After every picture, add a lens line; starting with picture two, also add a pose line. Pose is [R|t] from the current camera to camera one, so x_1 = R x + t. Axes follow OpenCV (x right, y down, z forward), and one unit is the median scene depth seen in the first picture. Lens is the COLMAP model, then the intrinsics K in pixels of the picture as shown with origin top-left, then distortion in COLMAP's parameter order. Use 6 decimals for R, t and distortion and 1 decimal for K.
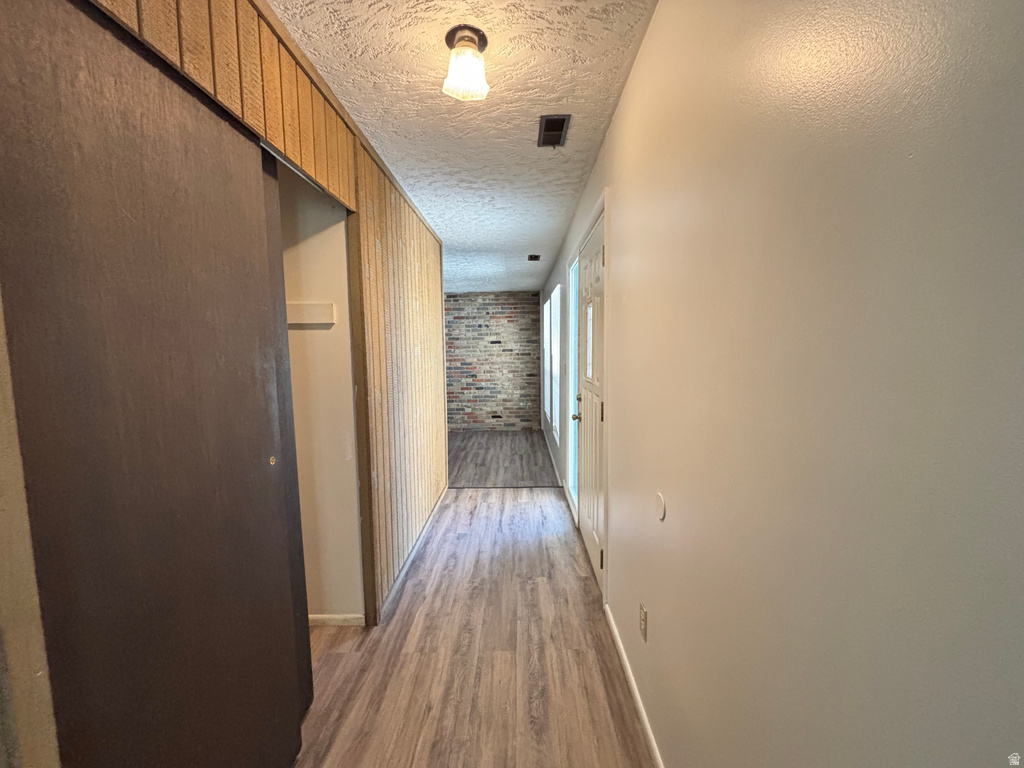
lens RADIAL K [[413.9, 0, 508.3], [0, 413.9, 389.3], [0, 0, 1]] dist [0.000507, 0.000973]
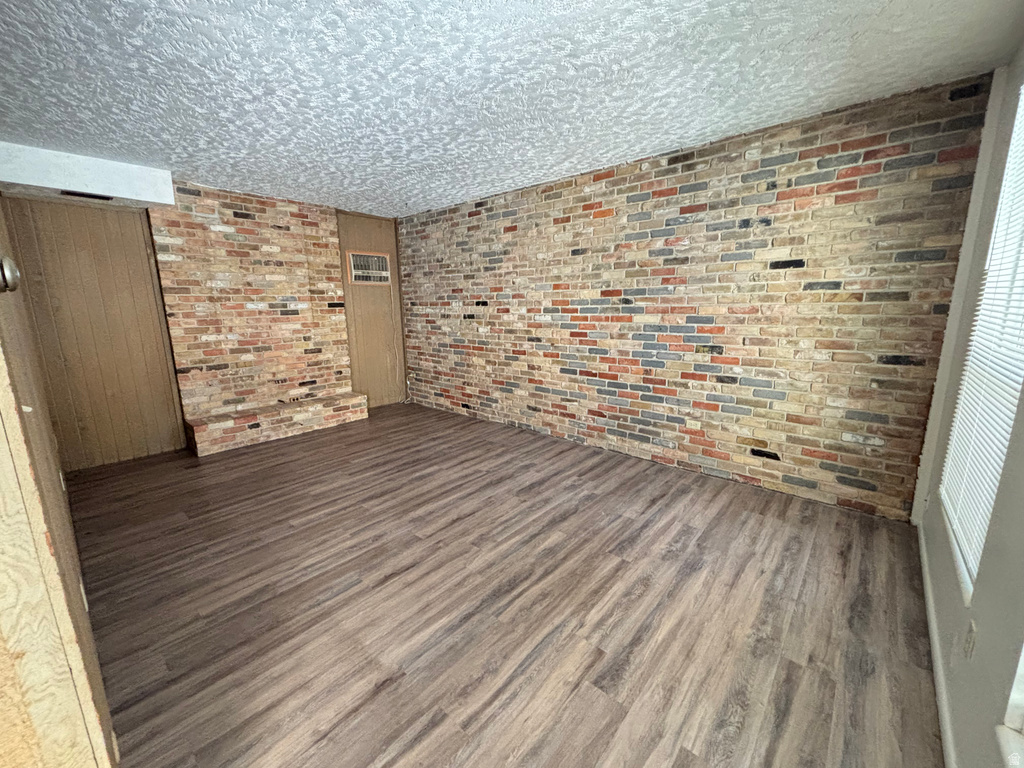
lens RADIAL K [[413.9, 0, 514.7], [0, 413.9, 383.5], [0, 0, 1]] dist [0.000507, 0.000973]
pose [[0.764629, 0.129984, -0.631226, 0.031706], [-0.055868, 0.989131, 0.136011, -0.043596], [0.642044, -0.068733, 0.763580, 0.544852]]
